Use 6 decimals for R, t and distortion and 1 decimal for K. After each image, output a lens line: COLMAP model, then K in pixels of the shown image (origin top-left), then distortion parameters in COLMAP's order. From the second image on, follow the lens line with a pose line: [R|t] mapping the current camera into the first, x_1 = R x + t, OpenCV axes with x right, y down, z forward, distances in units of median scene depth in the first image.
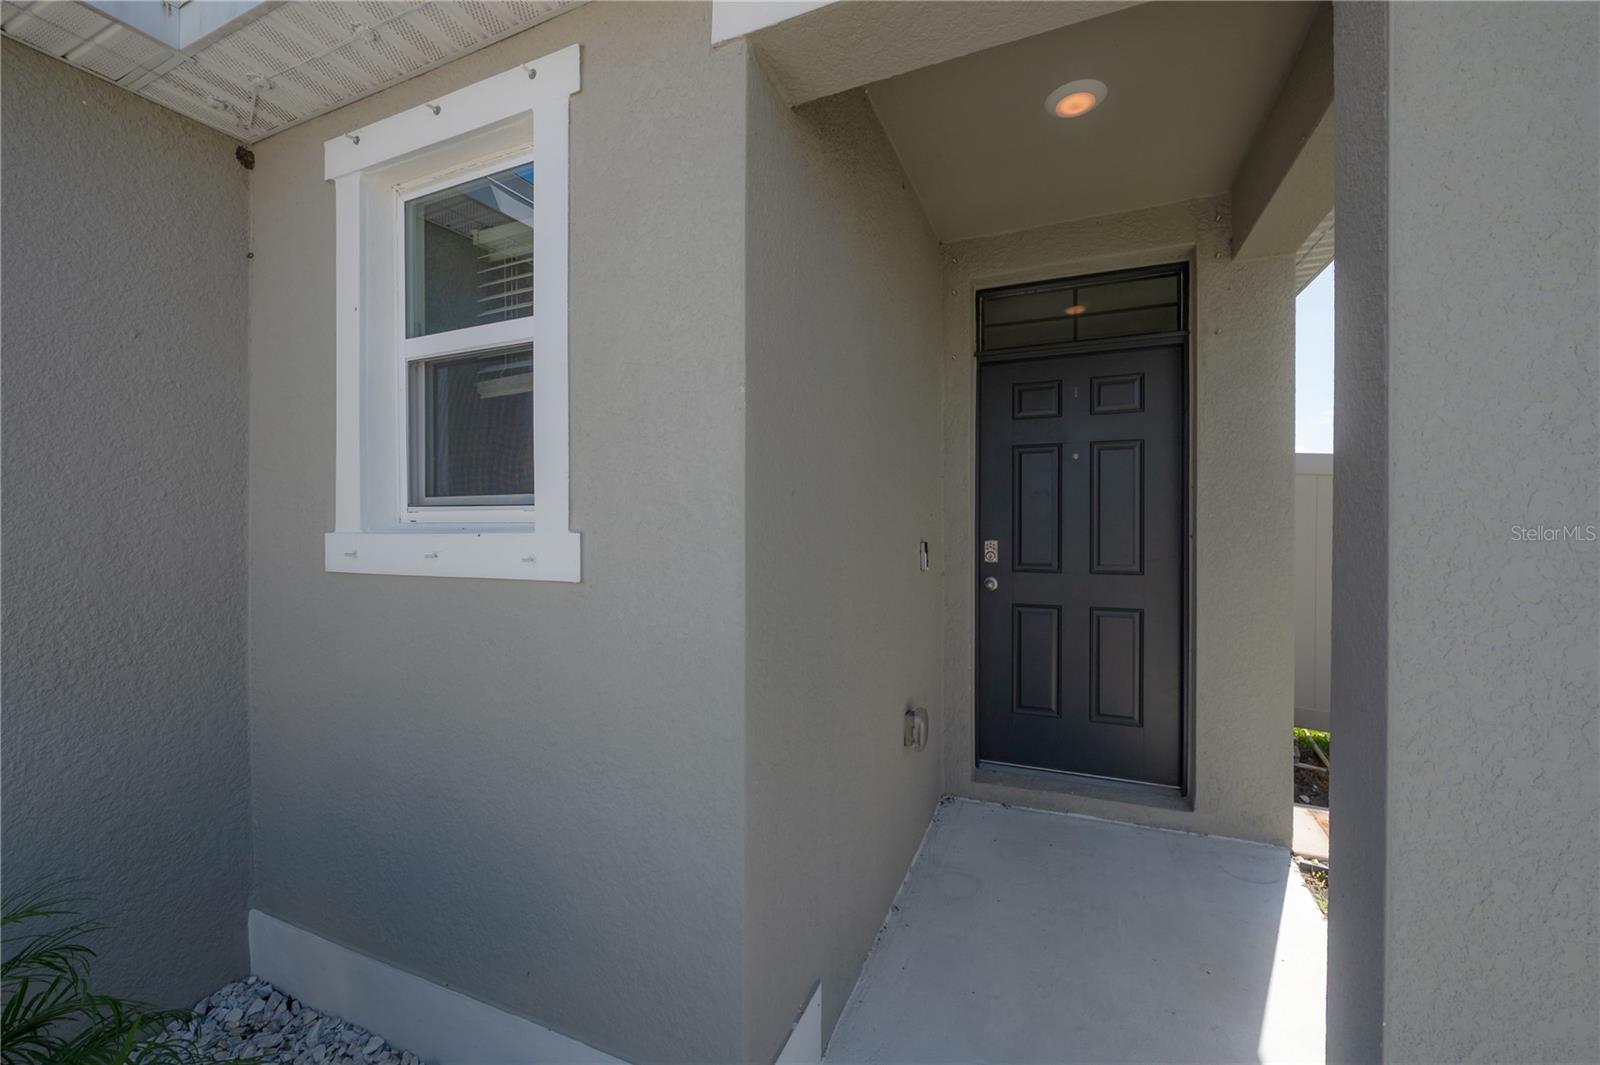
lens RADIAL K [[639.3, 0, 800.0], [0, 639.3, 532.5], [0, 0, 1]] dist [-0.020633, -0.000093]
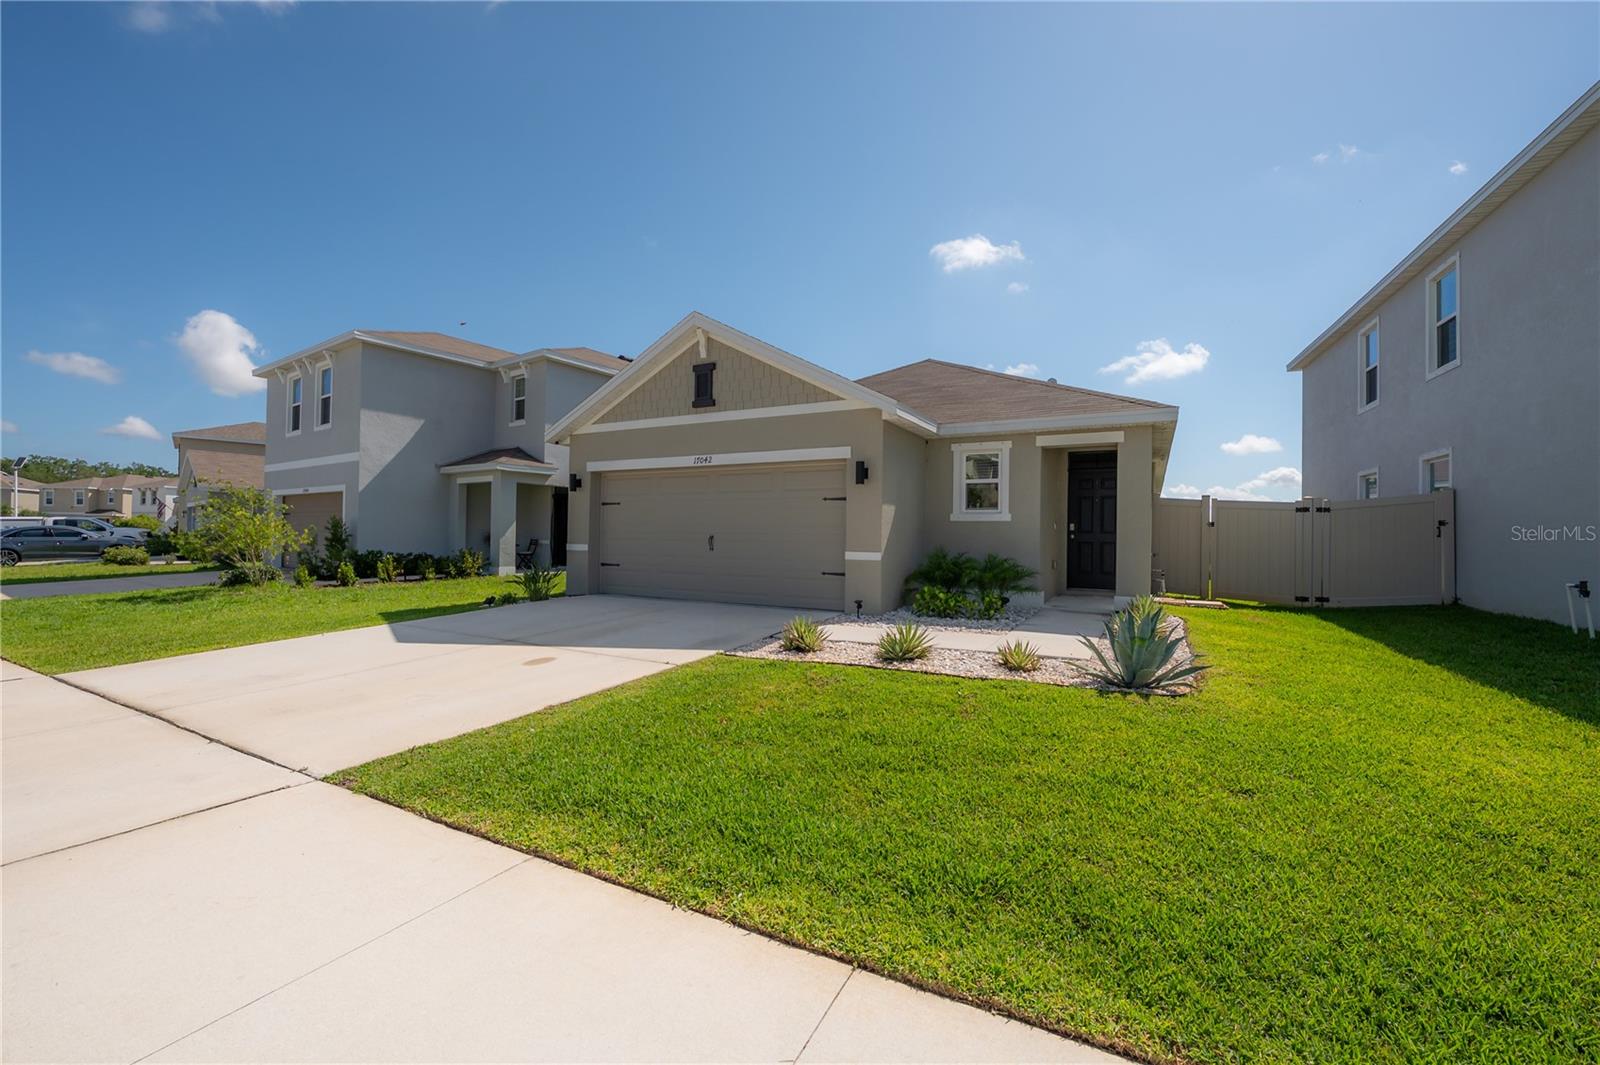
lens RADIAL K [[629.2, 0, 800.0], [0, 629.2, 532.5], [0, 0, 1]] dist [-0.000809, -0.000178]
pose [[0.995129, 0.019381, -0.096661, -1.421257], [-0.022628, 0.999212, -0.032618, 0.346689], [0.095952, 0.034646, 0.994783, -4.300770]]
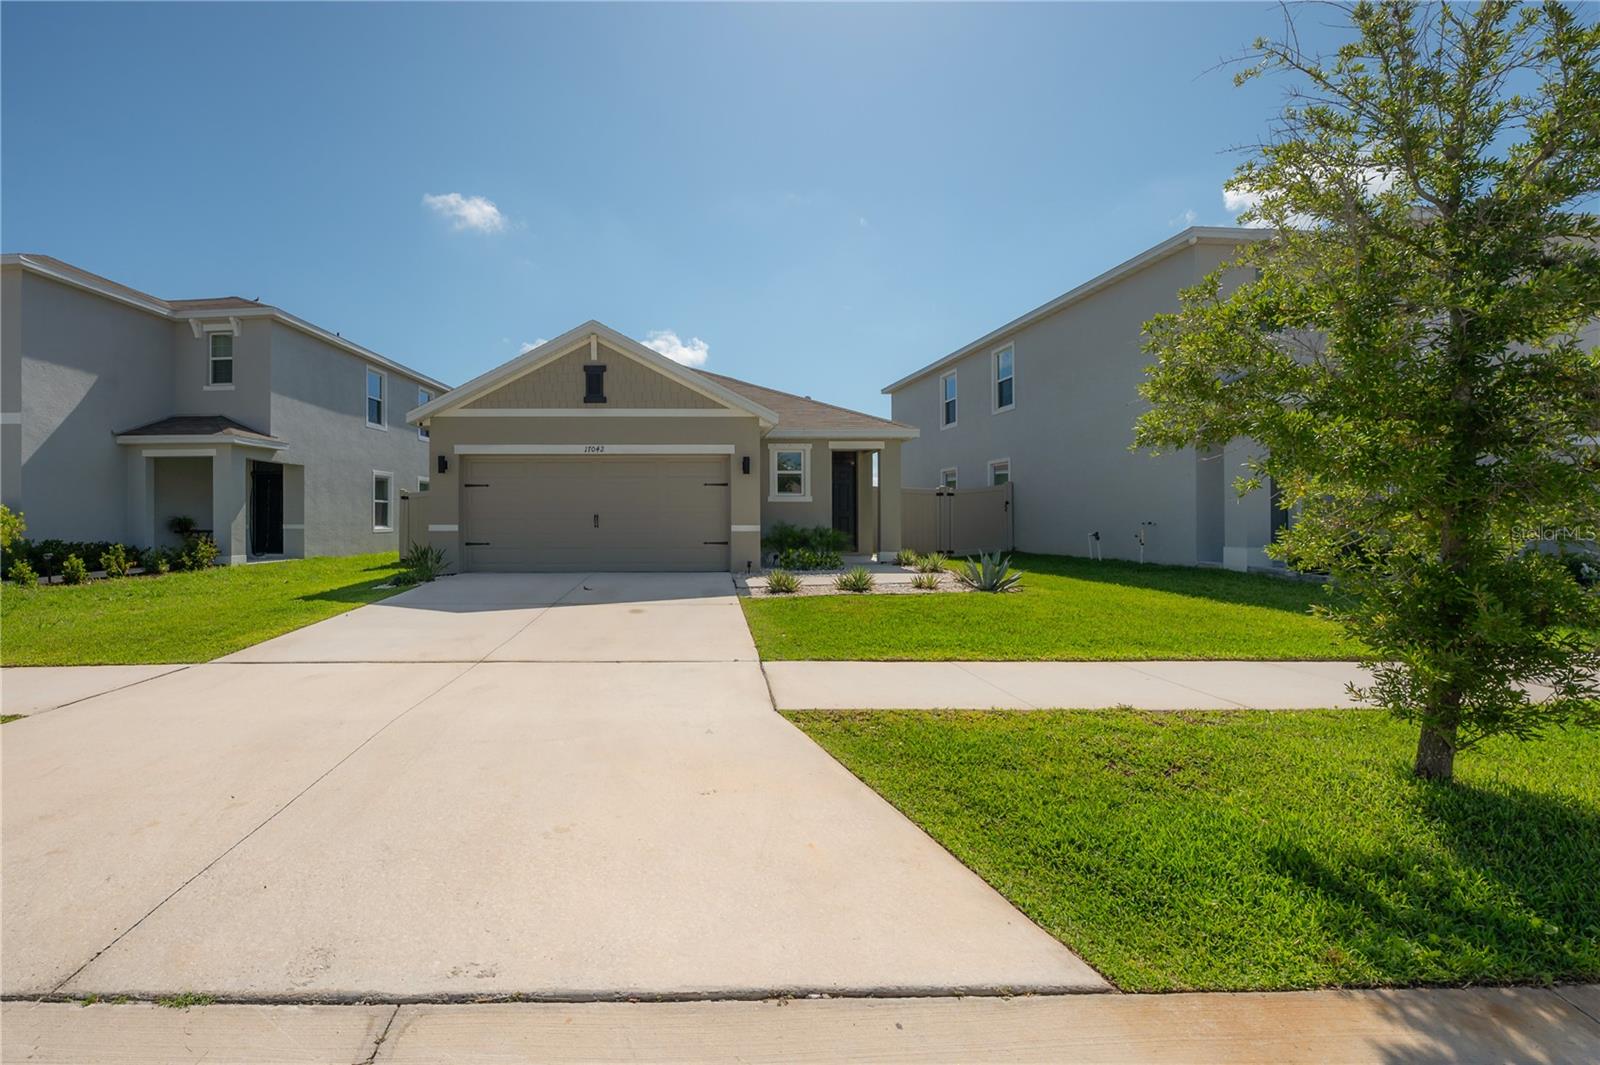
lens RADIAL K [[666.9, 0, 665.5], [0, 666.9, 523.4], [0, 0, 1]] dist [-0.000242, -0.000044]
pose [[0.924846, 0.004640, 0.380314, -4.472695], [0.005043, 0.999688, -0.024460, 0.462313], [-0.380309, 0.024539, 0.924534, -5.317548]]
